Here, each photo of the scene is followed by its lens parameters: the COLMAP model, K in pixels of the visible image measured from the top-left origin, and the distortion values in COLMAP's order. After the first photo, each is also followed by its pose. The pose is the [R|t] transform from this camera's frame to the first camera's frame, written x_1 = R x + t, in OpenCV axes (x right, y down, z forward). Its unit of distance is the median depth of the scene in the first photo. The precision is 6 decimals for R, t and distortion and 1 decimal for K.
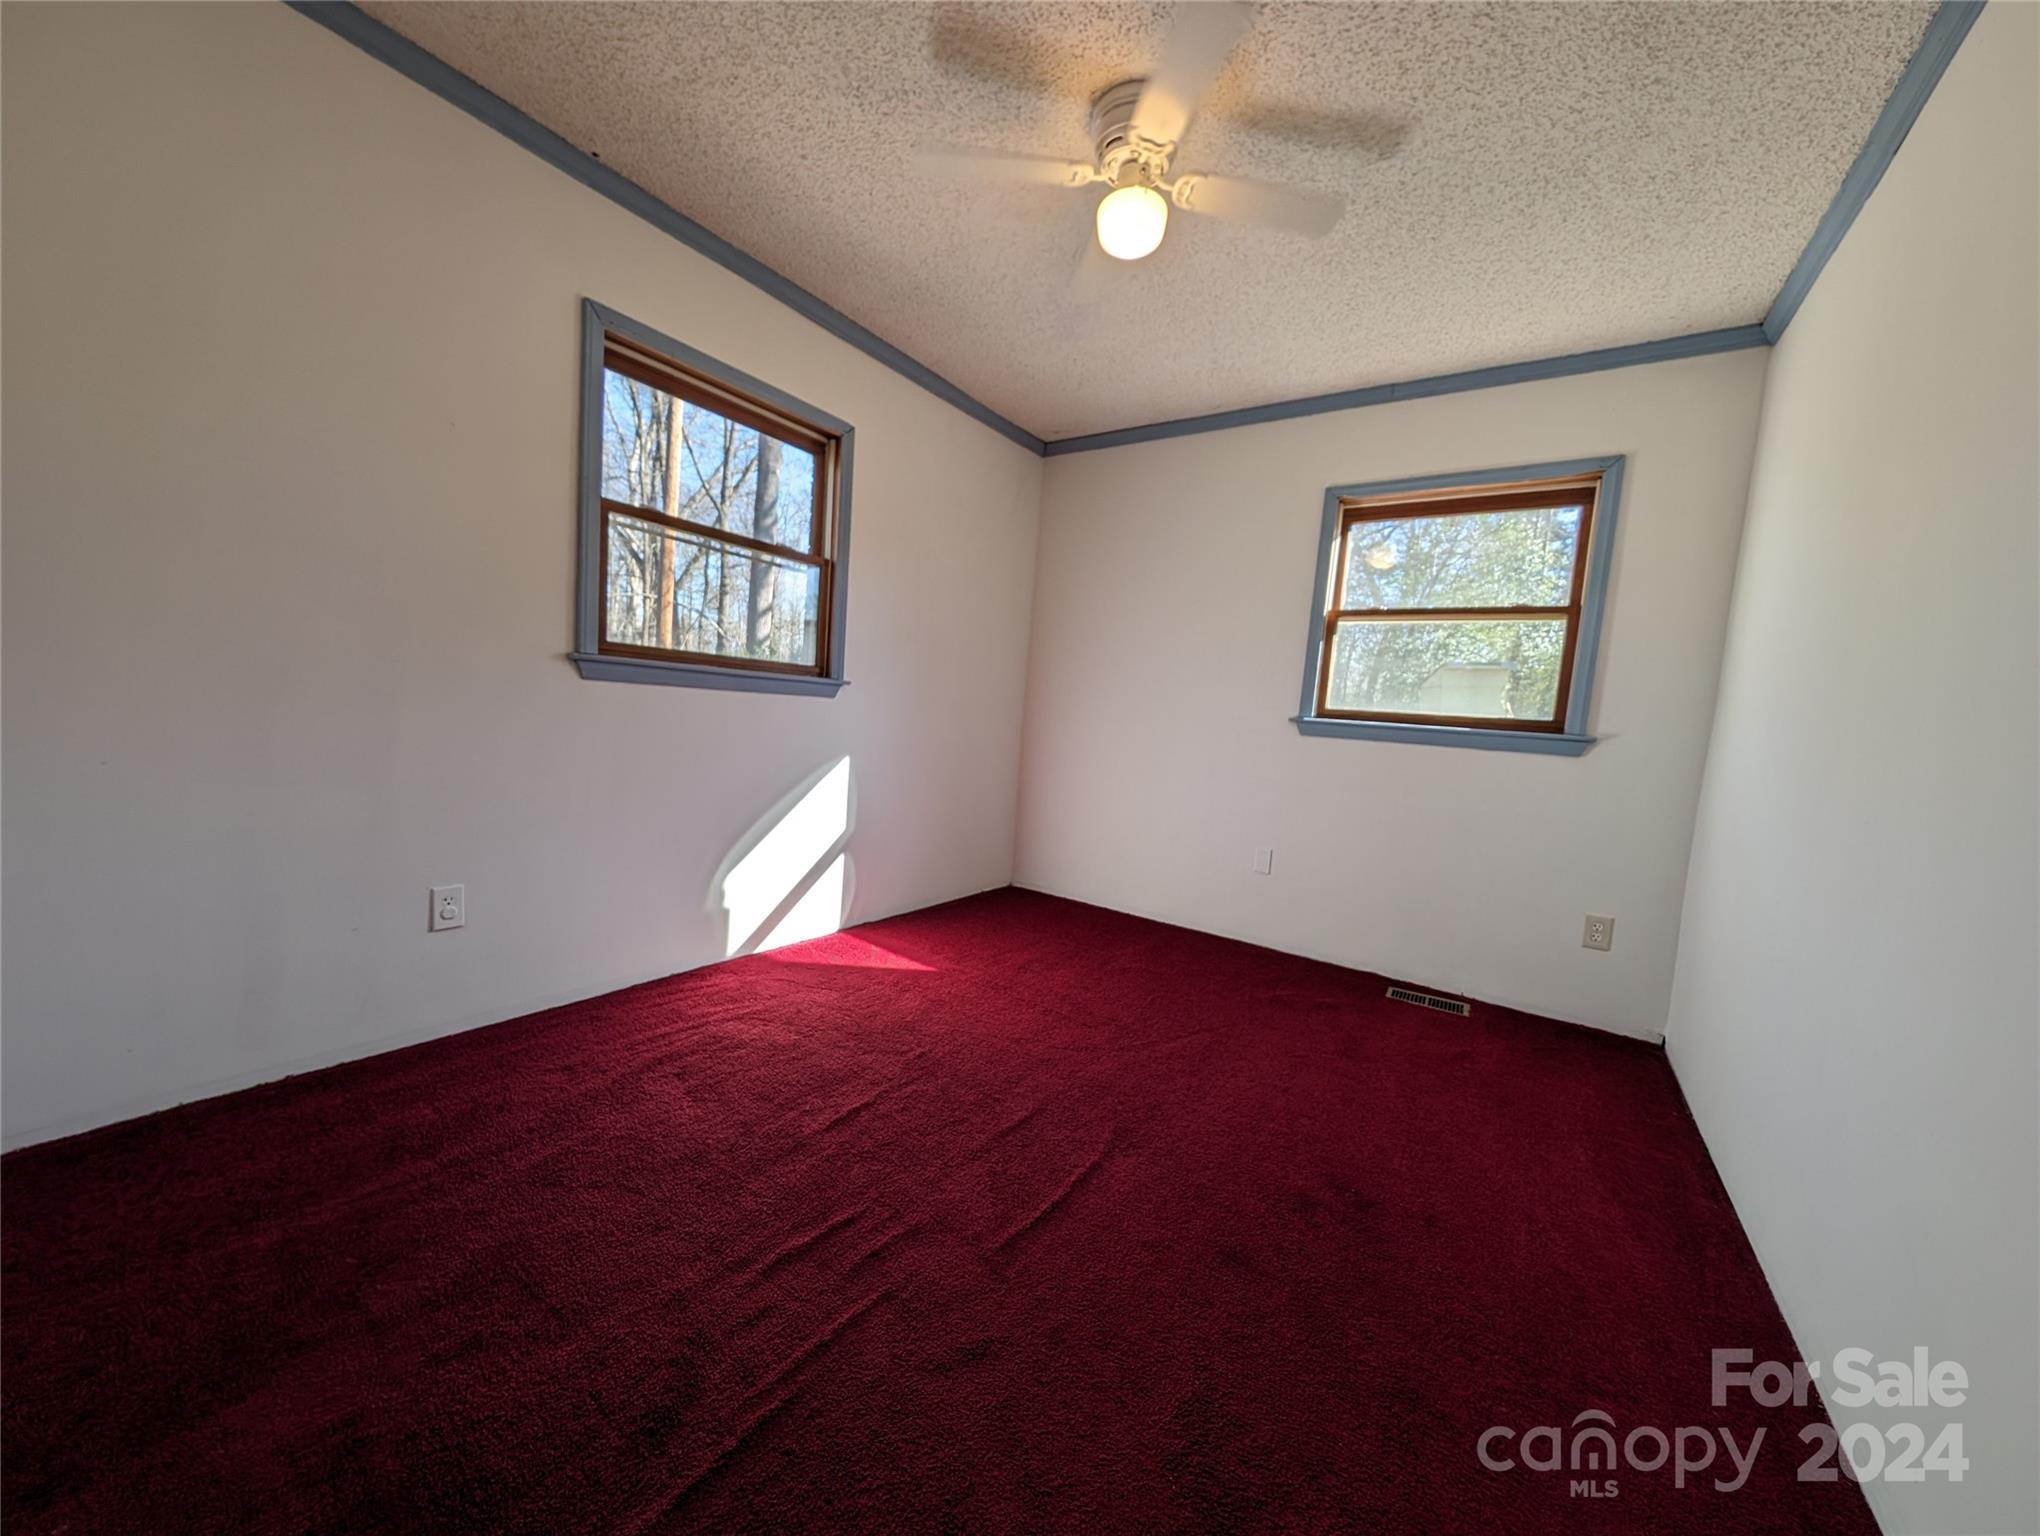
lens RADIAL K [[731.7, 0, 1019.7], [0, 731.7, 784.8], [0, 0, 1]] dist [0.001457, -0.000466]
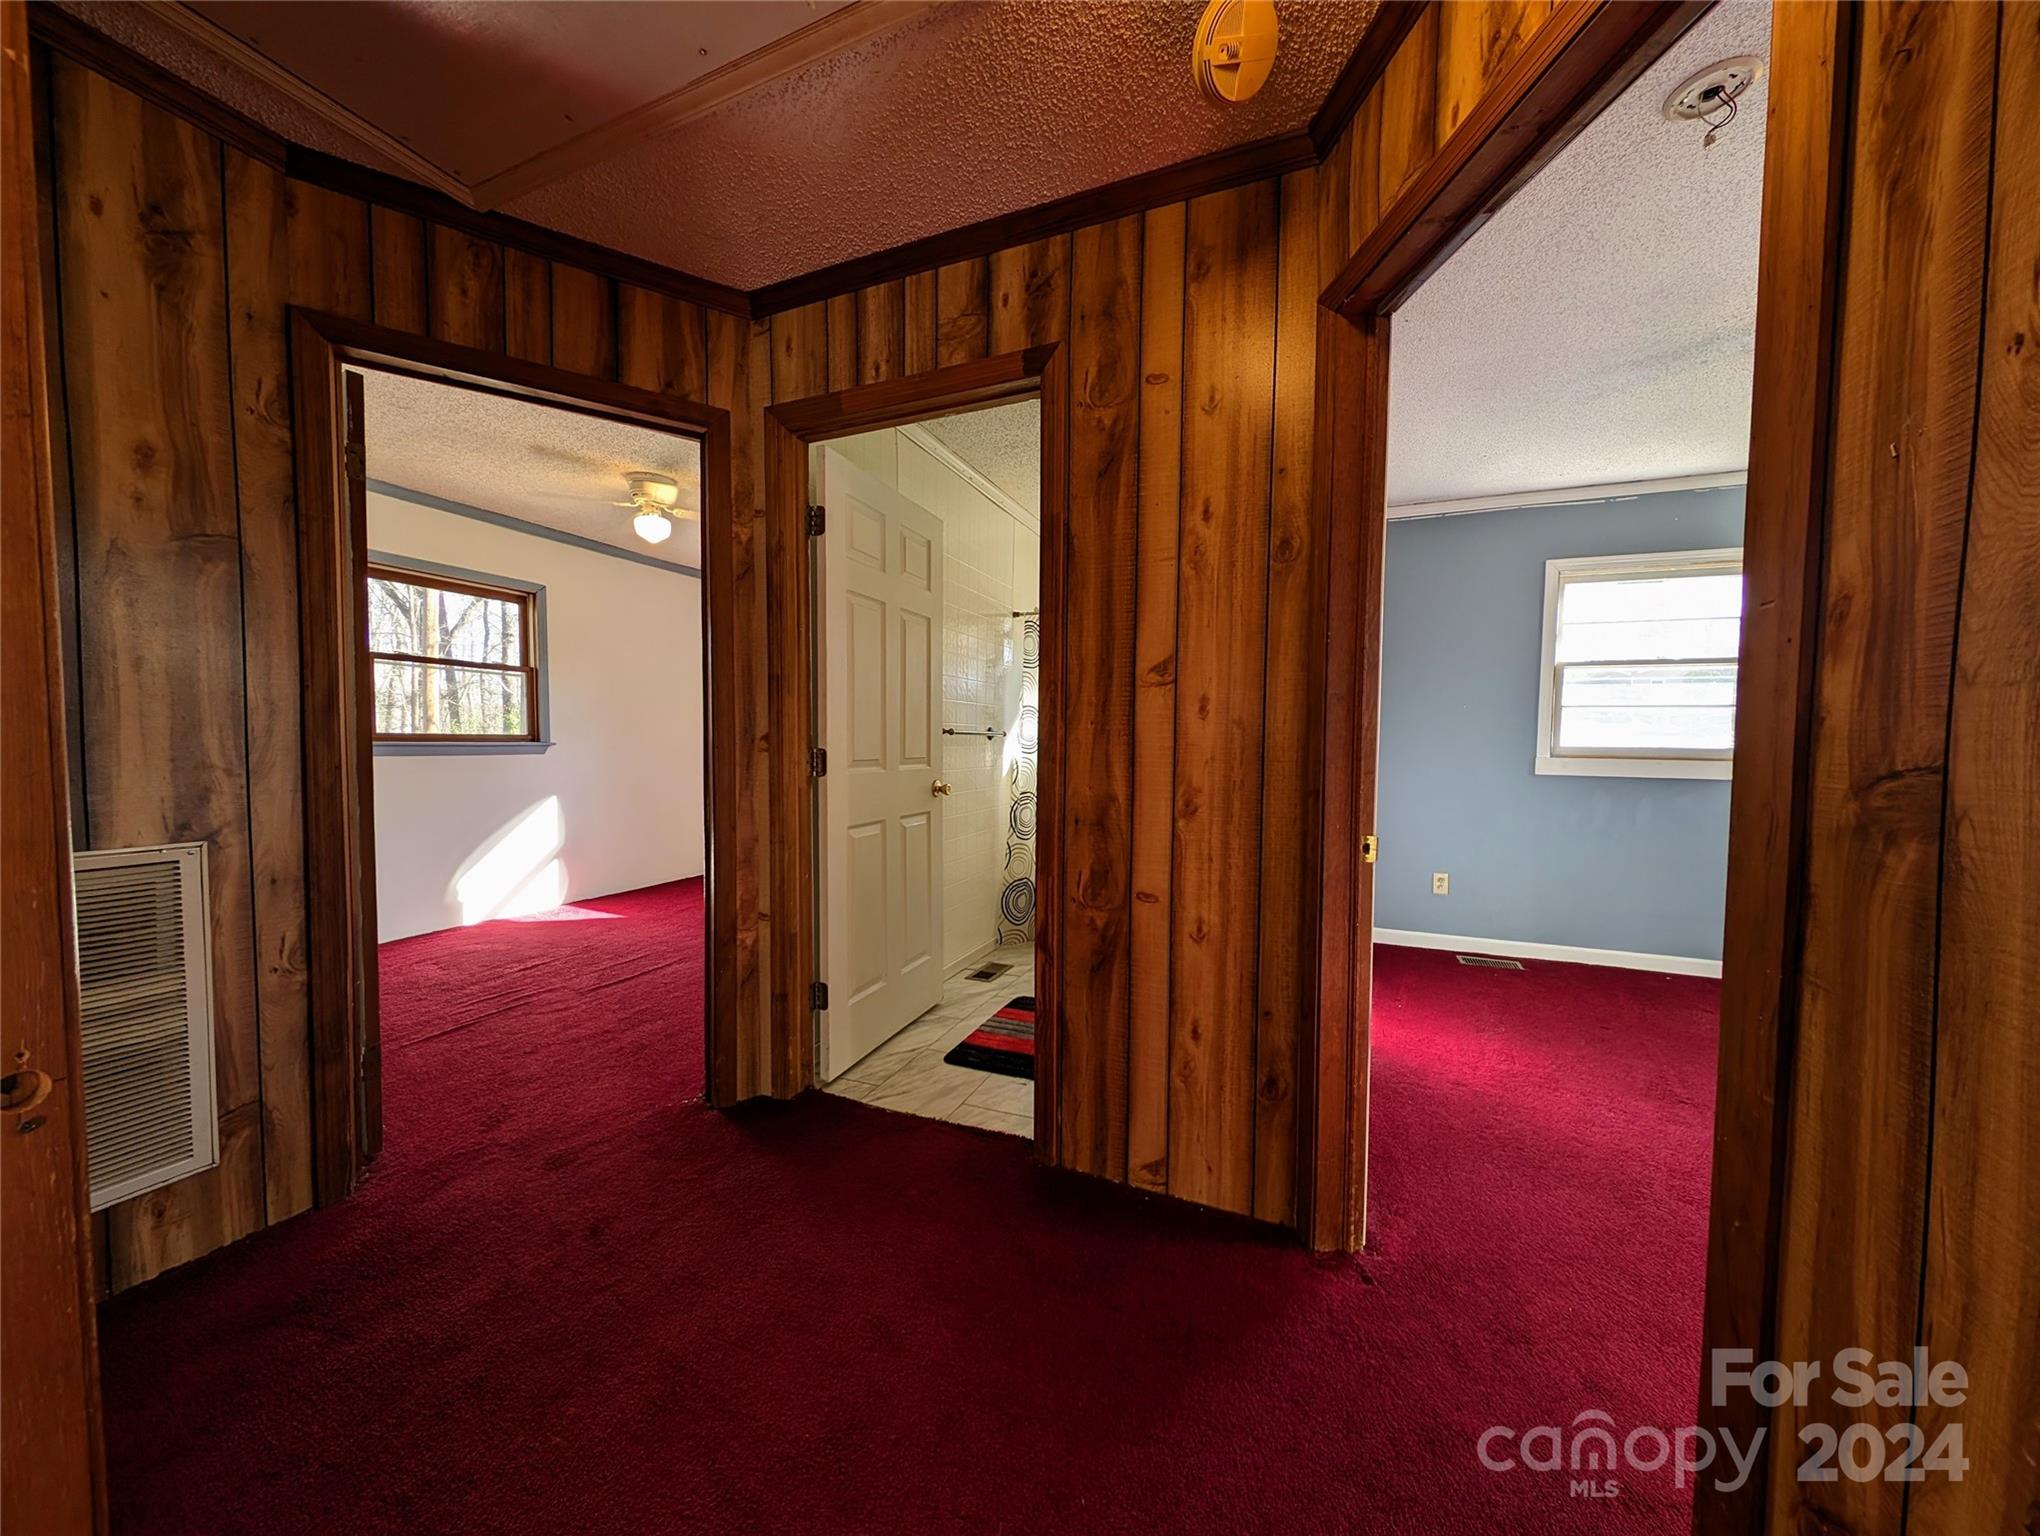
lens RADIAL K [[731.7, 0, 1017.9], [0, 731.7, 766.6], [0, 0, 1]] dist [0.001457, -0.000466]
pose [[0.974494, -0.085232, 0.207597, 0.427386], [0.096090, 0.994453, -0.042771, 0.076724], [-0.202800, 0.061628, 0.977279, -0.775612]]
